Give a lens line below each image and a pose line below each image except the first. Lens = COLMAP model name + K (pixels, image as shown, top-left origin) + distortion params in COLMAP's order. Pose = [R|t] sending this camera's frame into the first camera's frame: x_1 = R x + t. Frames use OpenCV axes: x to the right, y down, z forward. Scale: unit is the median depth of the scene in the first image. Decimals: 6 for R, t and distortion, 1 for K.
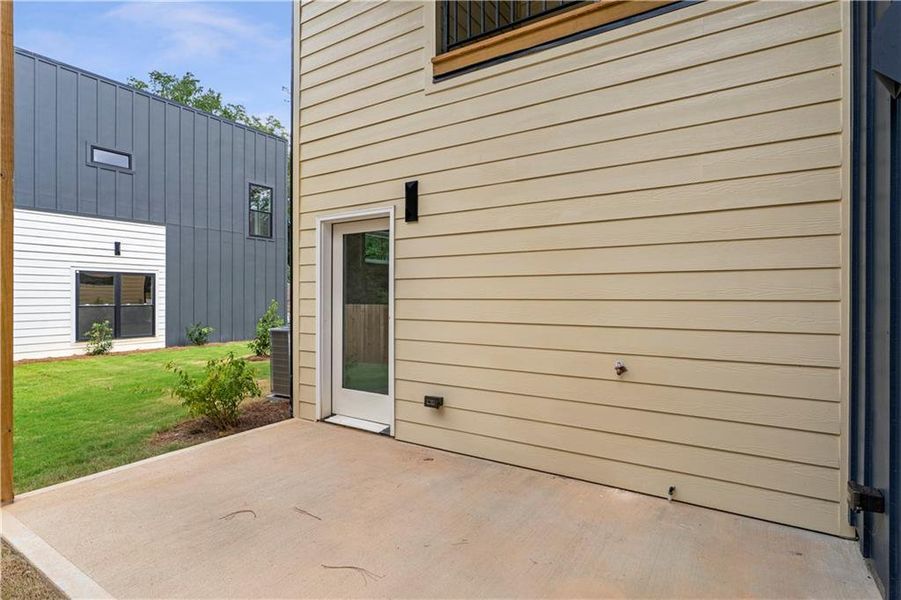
lens RADIAL K [[413.7, 0, 449.1], [0, 413.7, 298.3], [0, 0, 1]] dist [0.002992, -0.000110]
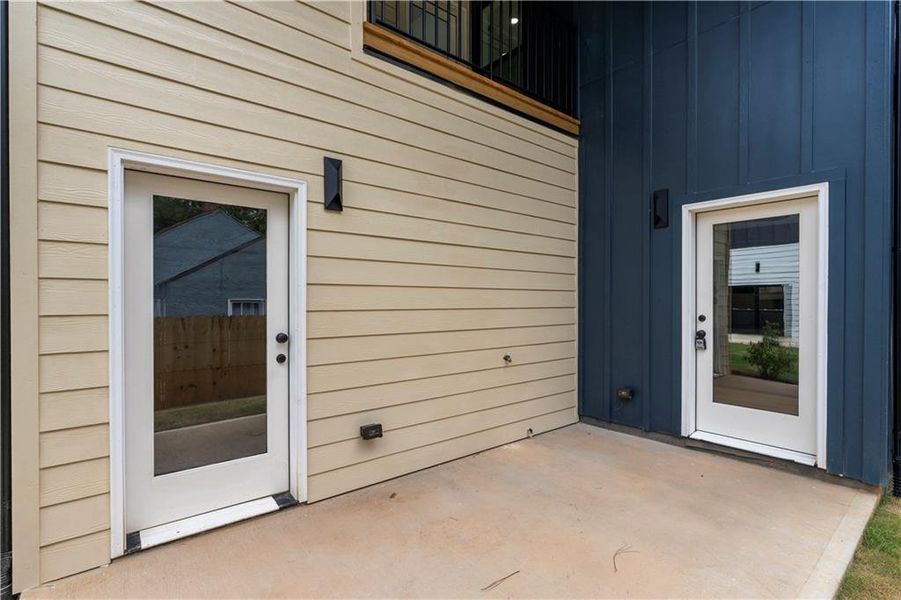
lens RADIAL K [[413.7, 0, 458.2], [0, 413.7, 300.8], [0, 0, 1]] dist [0.002992, -0.000110]
pose [[0.361786, -0.004438, 0.932251, -0.744573], [-0.001826, 0.999983, 0.005469, -0.022495], [-0.932259, -0.003681, 0.361772, 0.515929]]
